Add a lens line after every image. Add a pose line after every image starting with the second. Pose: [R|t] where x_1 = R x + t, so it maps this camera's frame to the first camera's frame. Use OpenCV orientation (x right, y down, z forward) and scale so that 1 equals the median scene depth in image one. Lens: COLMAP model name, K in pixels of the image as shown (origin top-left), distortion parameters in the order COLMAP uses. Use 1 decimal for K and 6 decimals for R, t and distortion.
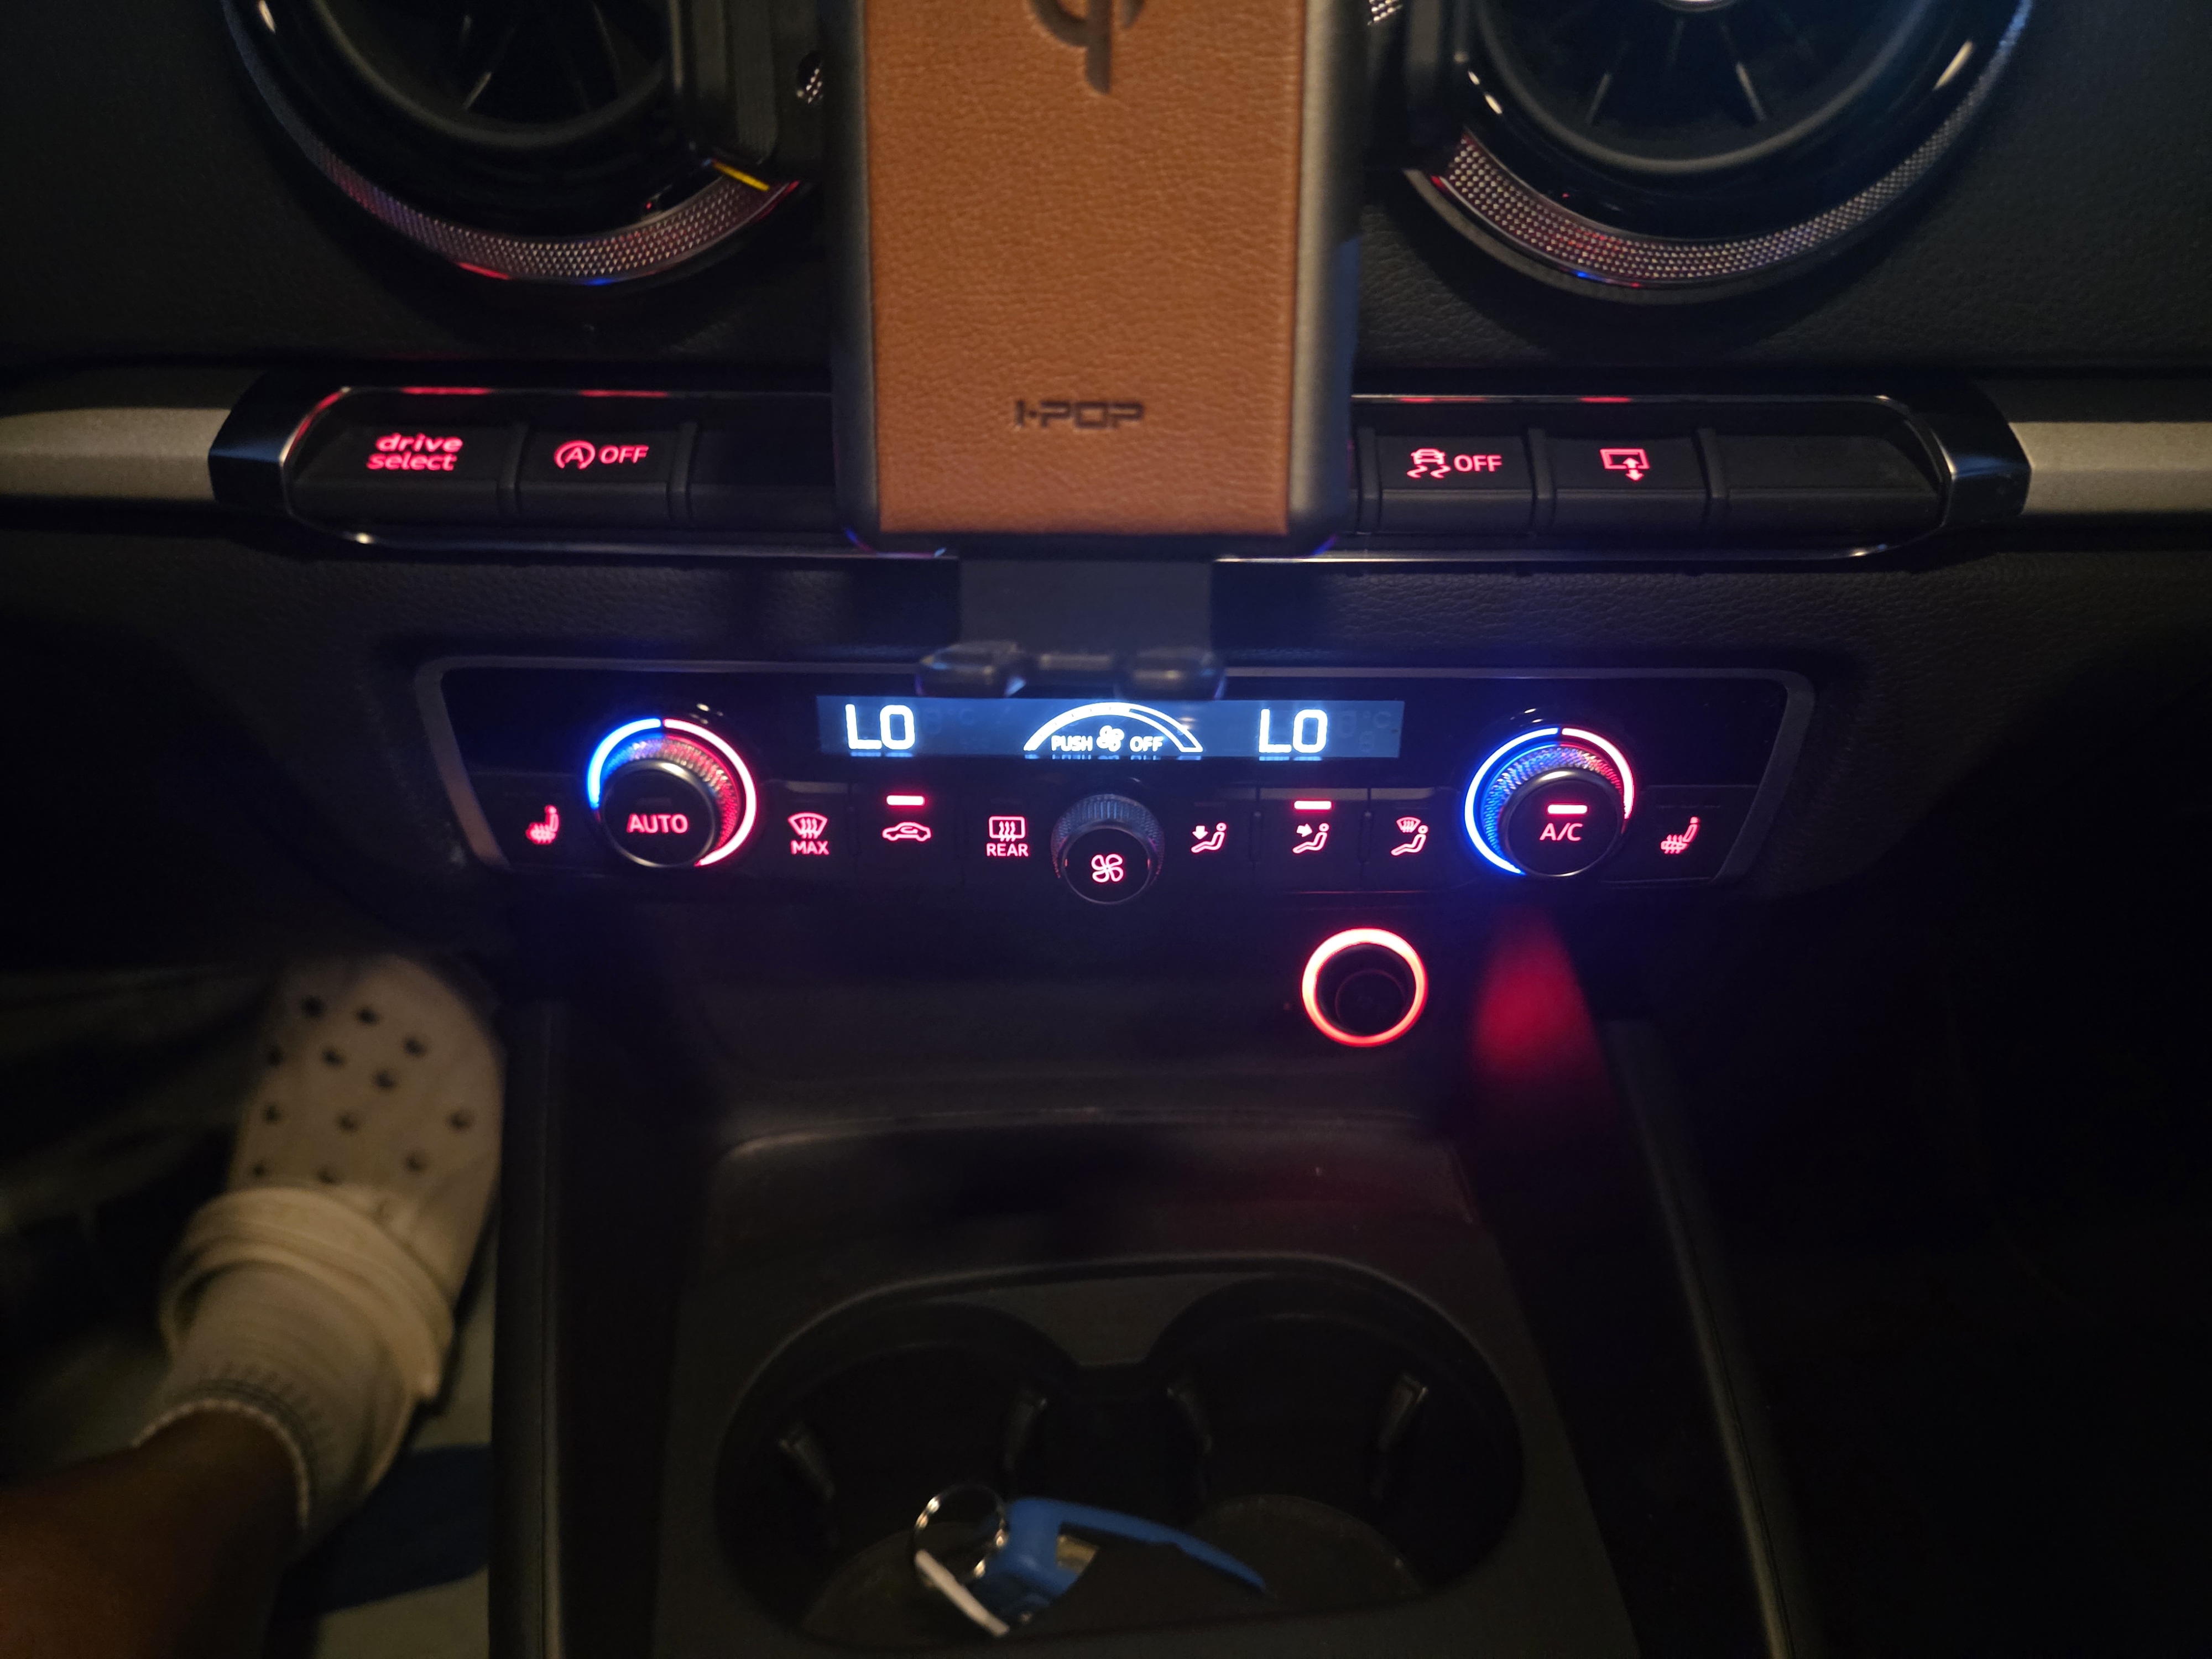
lens RADIAL K [[1586.5, 0, 1106.0], [0, 1586.5, 829.5], [0, 0, 1]] dist [0.061208, -0.077010]
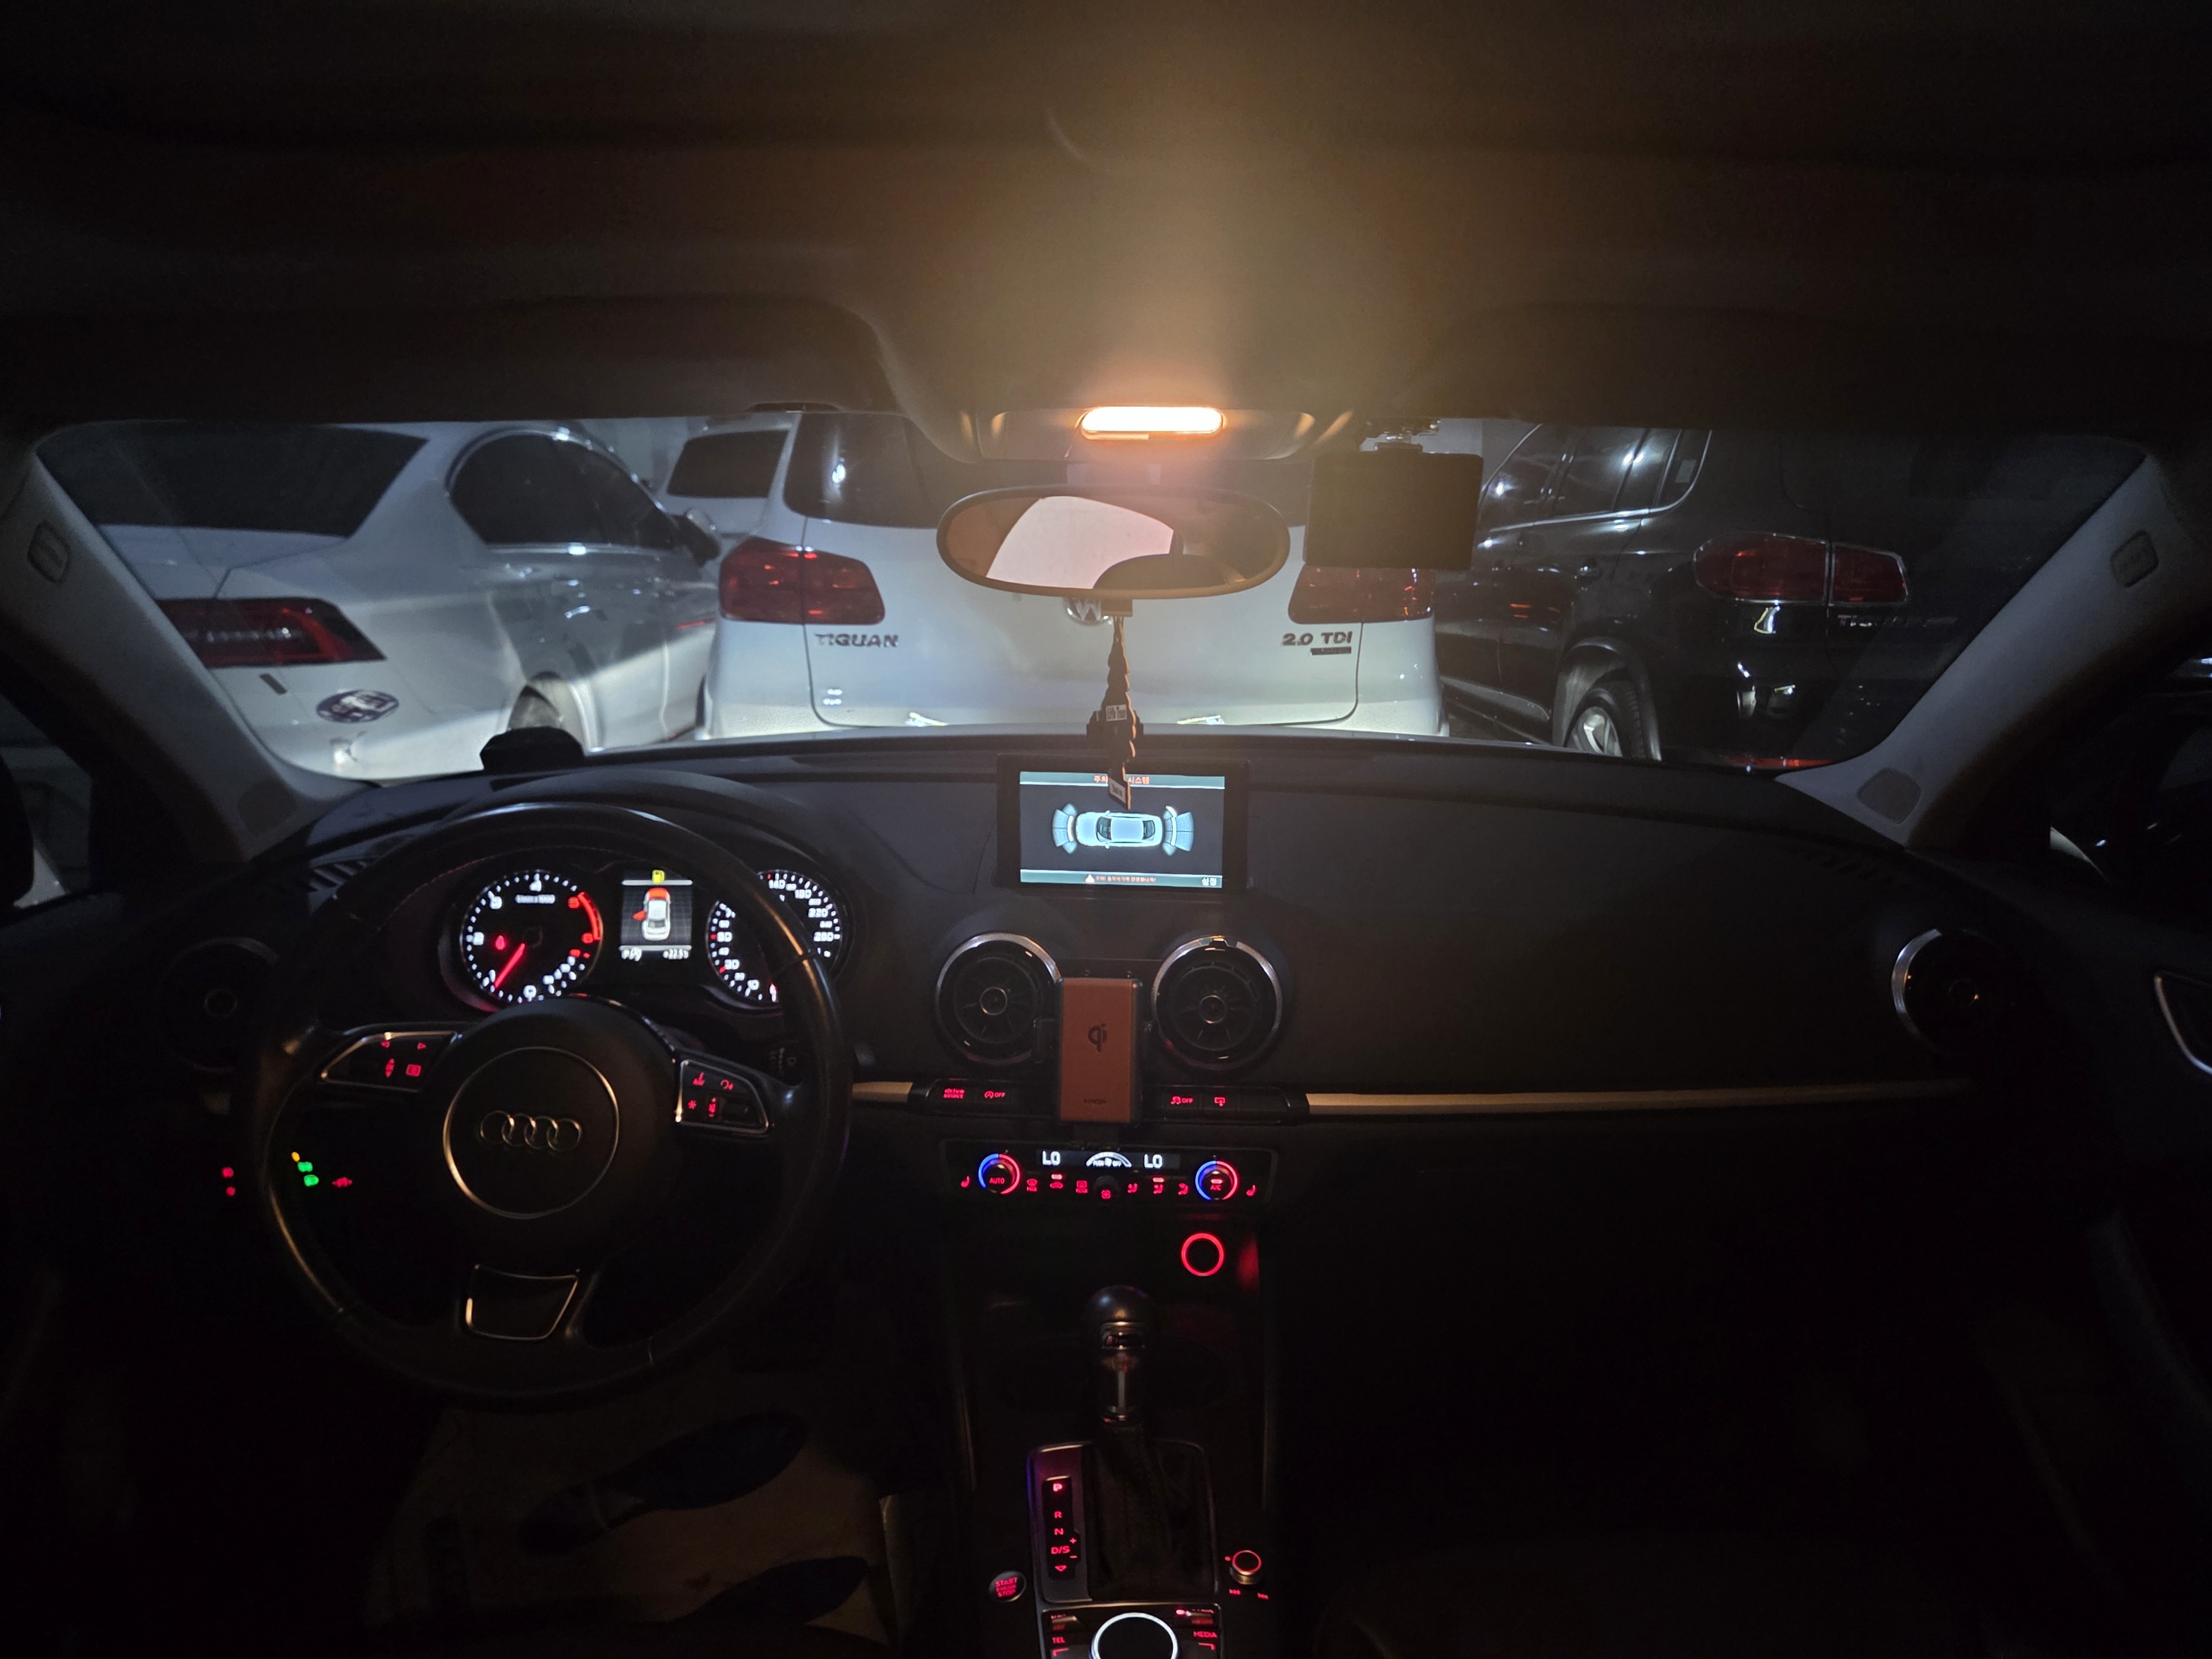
lens RADIAL K [[1521.7, 0, 1106.0], [0, 1521.7, 829.5], [0, 0, 1]] dist [0.086448, -0.090804]
pose [[0.998426, 0.007639, -0.055562, 0.206673], [-0.023375, 0.957214, -0.288435, 0.253791], [0.050981, 0.289280, 0.955886, -2.951112]]
